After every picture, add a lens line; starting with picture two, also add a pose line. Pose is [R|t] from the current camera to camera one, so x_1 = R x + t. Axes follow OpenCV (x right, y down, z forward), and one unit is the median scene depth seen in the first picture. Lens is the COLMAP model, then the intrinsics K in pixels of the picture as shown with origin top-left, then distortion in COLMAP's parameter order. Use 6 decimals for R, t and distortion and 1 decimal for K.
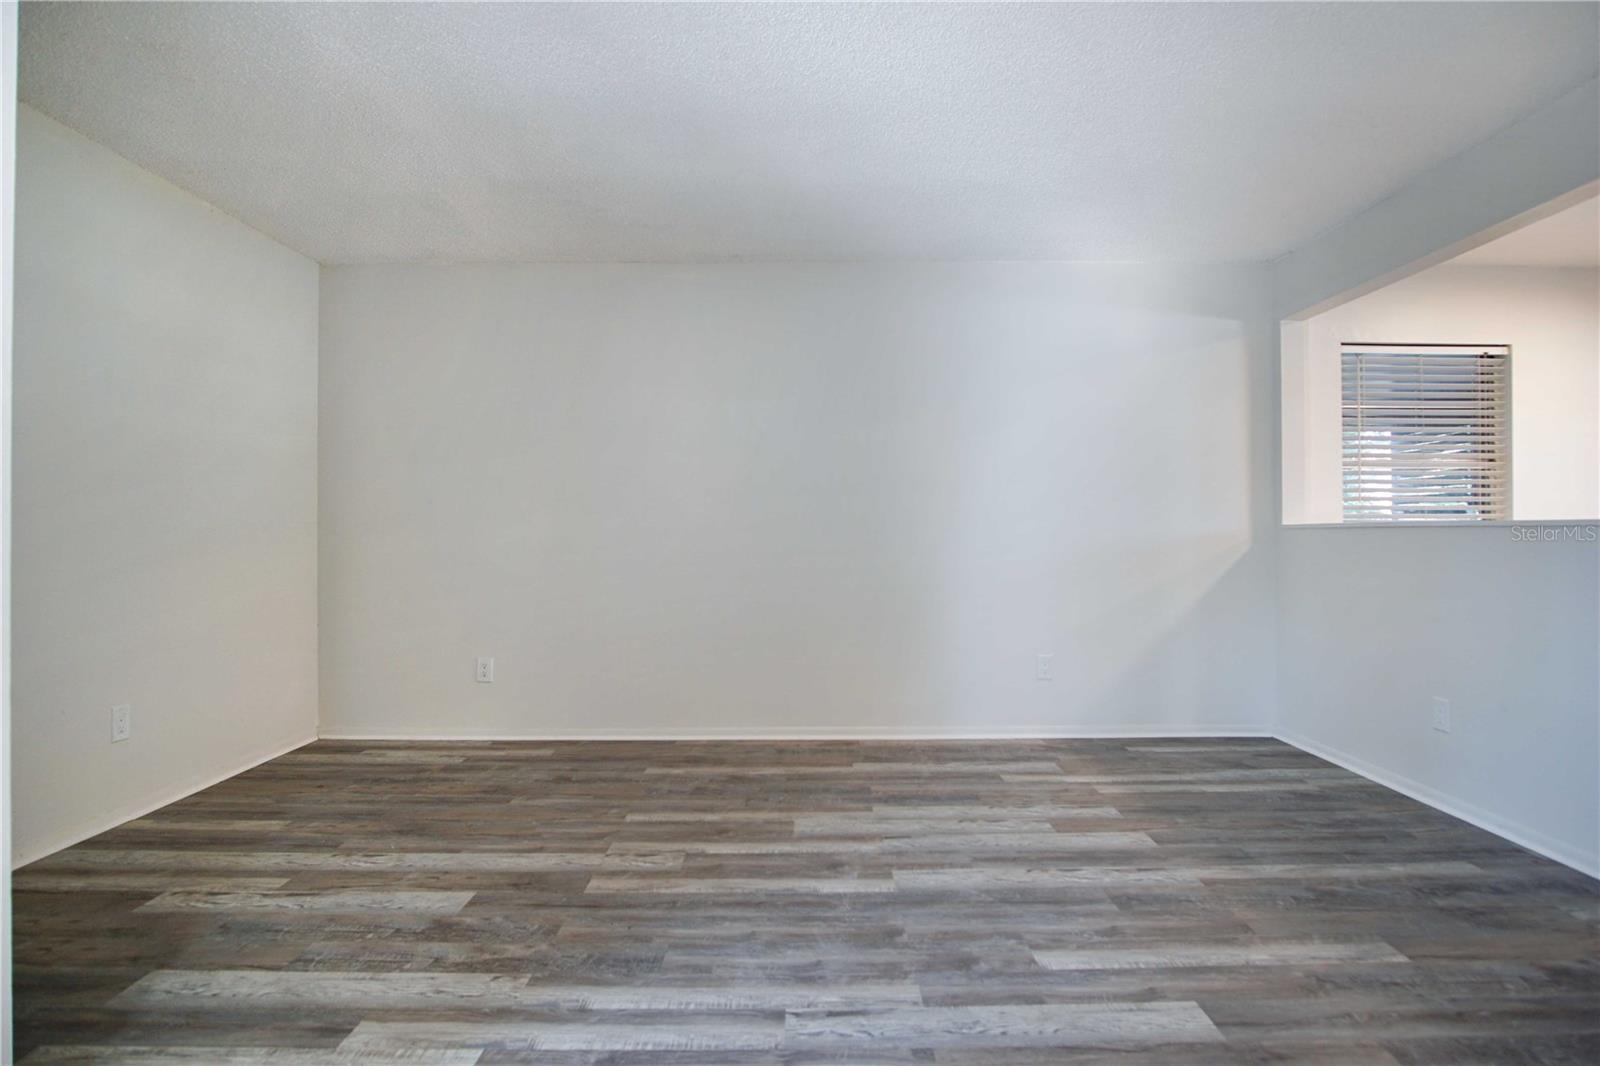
lens RADIAL K [[871.0, 0, 824.0], [0, 871.0, 534.8], [0, 0, 1]] dist [-0.036621, 0.014856]
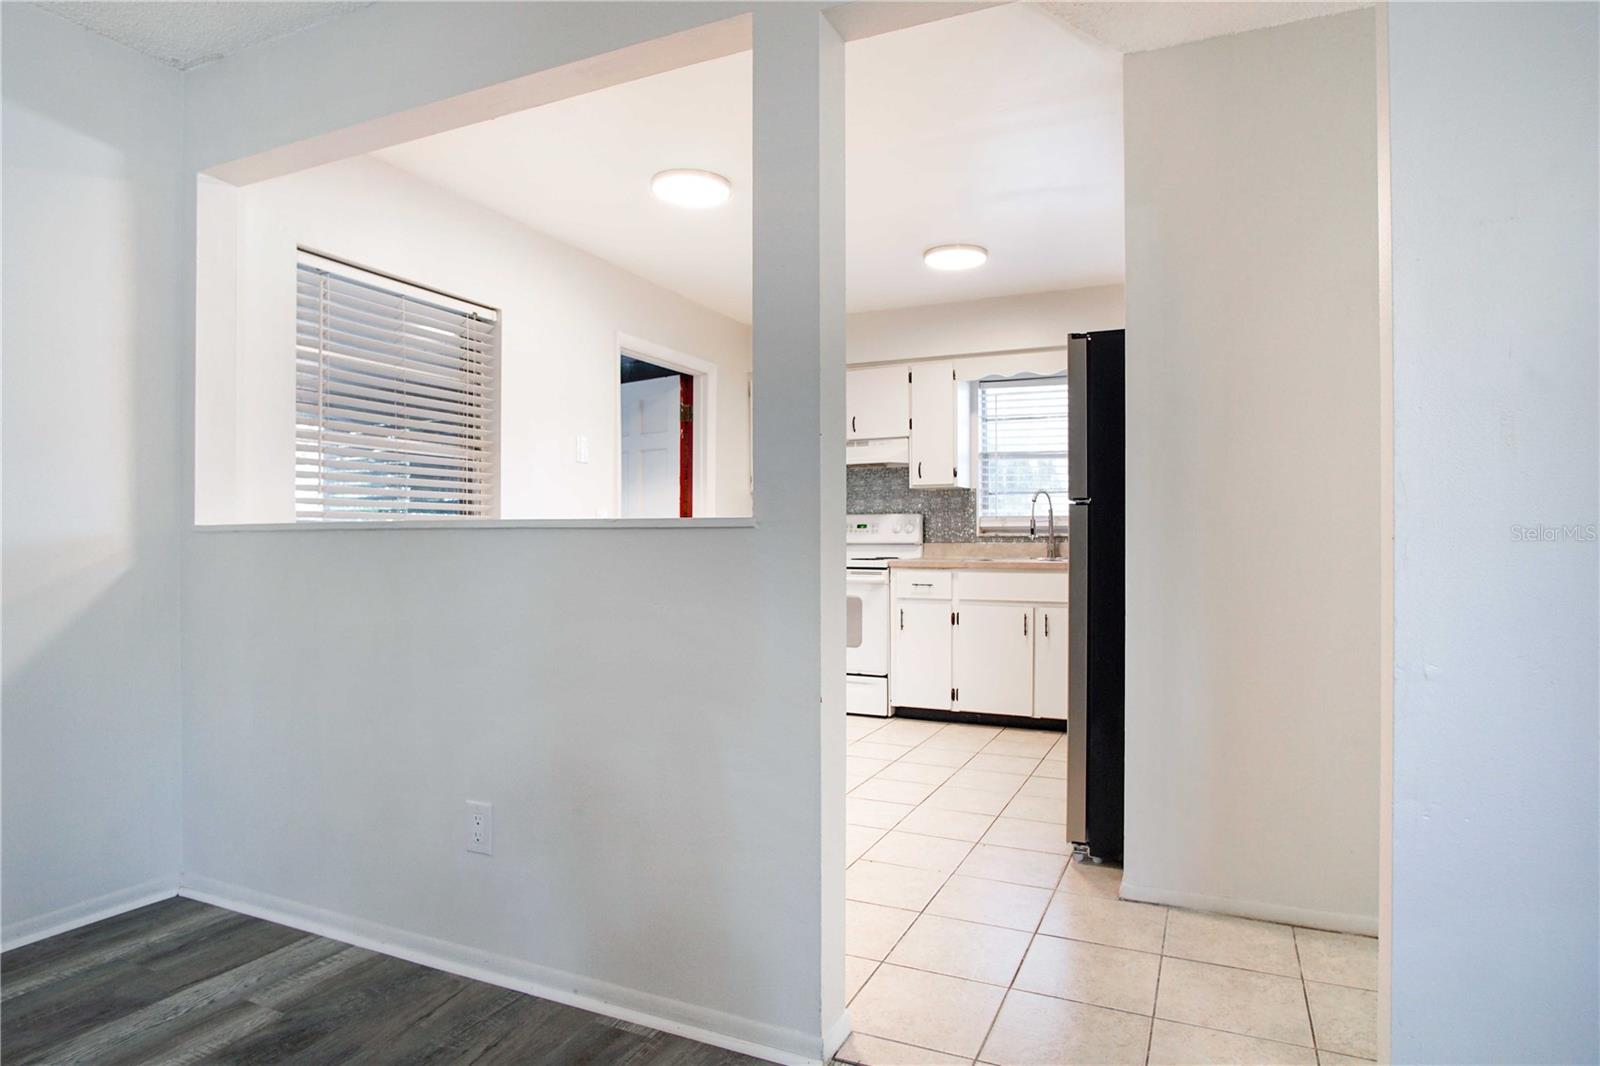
lens RADIAL K [[871.0, 0, 824.0], [0, 871.0, 534.8], [0, 0, 1]] dist [-0.036621, 0.014856]
pose [[0.426764, 0.005639, 0.904346, 0.185848], [0.000569, 0.999979, -0.006504, -0.000761], [-0.904363, 0.003291, 0.426752, 0.364238]]
